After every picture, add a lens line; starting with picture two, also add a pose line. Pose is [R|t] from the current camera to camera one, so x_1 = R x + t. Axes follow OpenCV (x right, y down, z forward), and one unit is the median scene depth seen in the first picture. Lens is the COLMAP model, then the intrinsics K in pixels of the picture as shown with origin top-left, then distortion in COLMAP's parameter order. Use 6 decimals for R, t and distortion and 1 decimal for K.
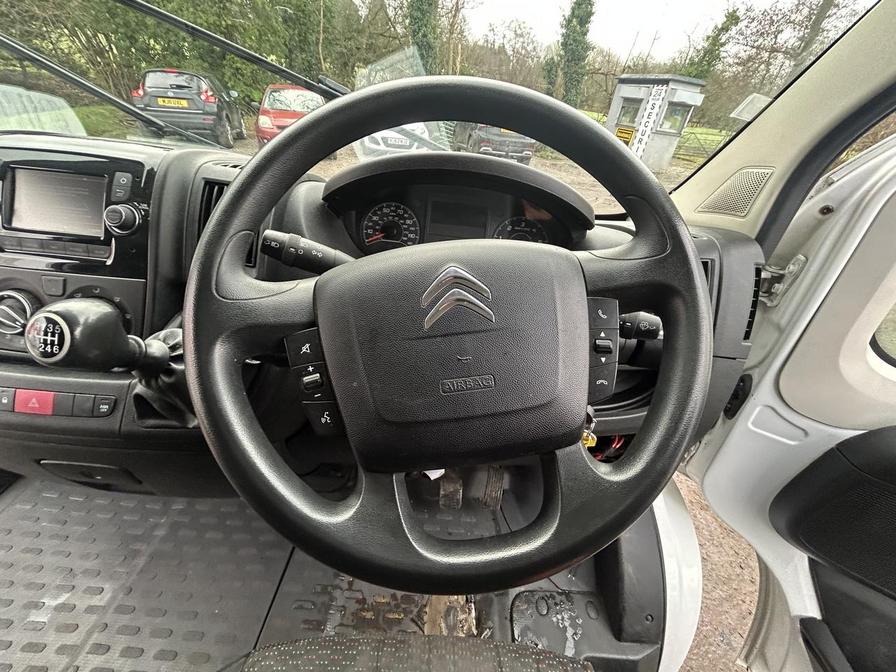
lens RADIAL K [[362.4, 0, 445.5], [0, 362.4, 336.0], [0, 0, 1]] dist [-0.002785, 0.000570]
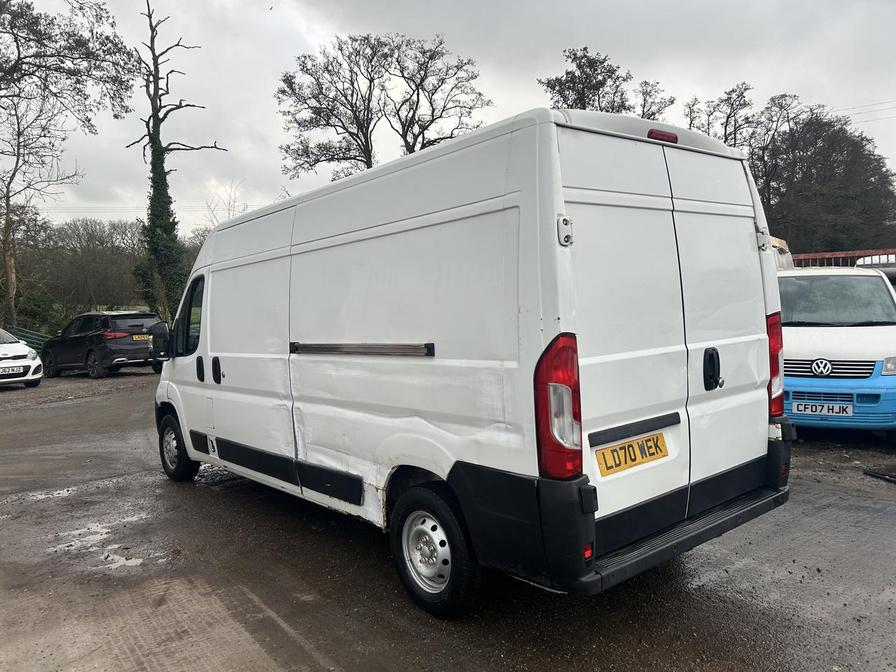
lens RADIAL K [[673.7, 0, 439.7], [0, 673.7, 324.8], [0, 0, 1]] dist [0.054573, -0.053531]
pose [[0.737294, -0.149468, 0.658830, -0.321456], [0.457574, 0.827949, -0.324232, 0.245376], [-0.497016, 0.540517, 0.678835, -0.445599]]
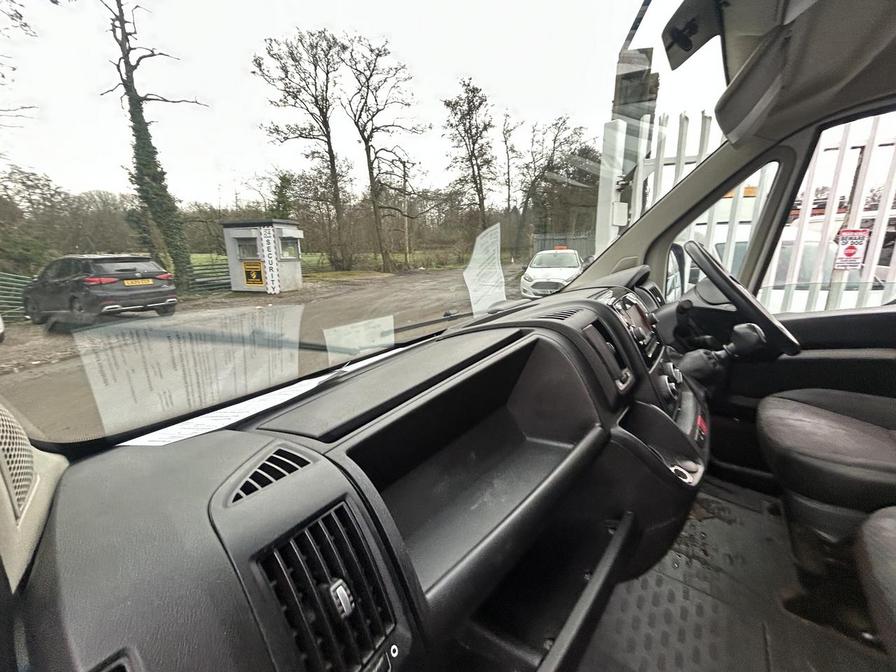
lens RADIAL K [[362.4, 0, 450.6], [0, 362.4, 336.5], [0, 0, 1]] dist [-0.002785, 0.000570]
pose [[0.545158, -0.304748, 0.780981, -0.108446], [0.525481, 0.850081, -0.035097, -0.023221], [-0.653201, 0.429524, 0.623568, 0.014466]]
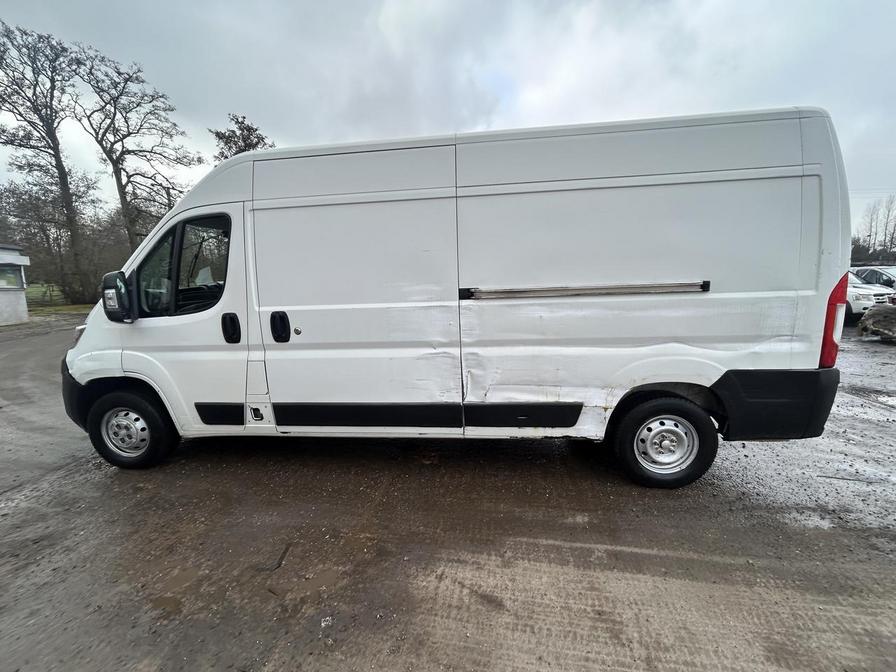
lens RADIAL K [[362.4, 0, 449.3], [0, 362.4, 337.6], [0, 0, 1]] dist [-0.002785, 0.000570]
pose [[0.058409, -0.252438, 0.965849, -0.335690], [0.561745, 0.808102, 0.177238, 0.070184], [-0.825246, 0.532208, 0.189006, -0.151011]]
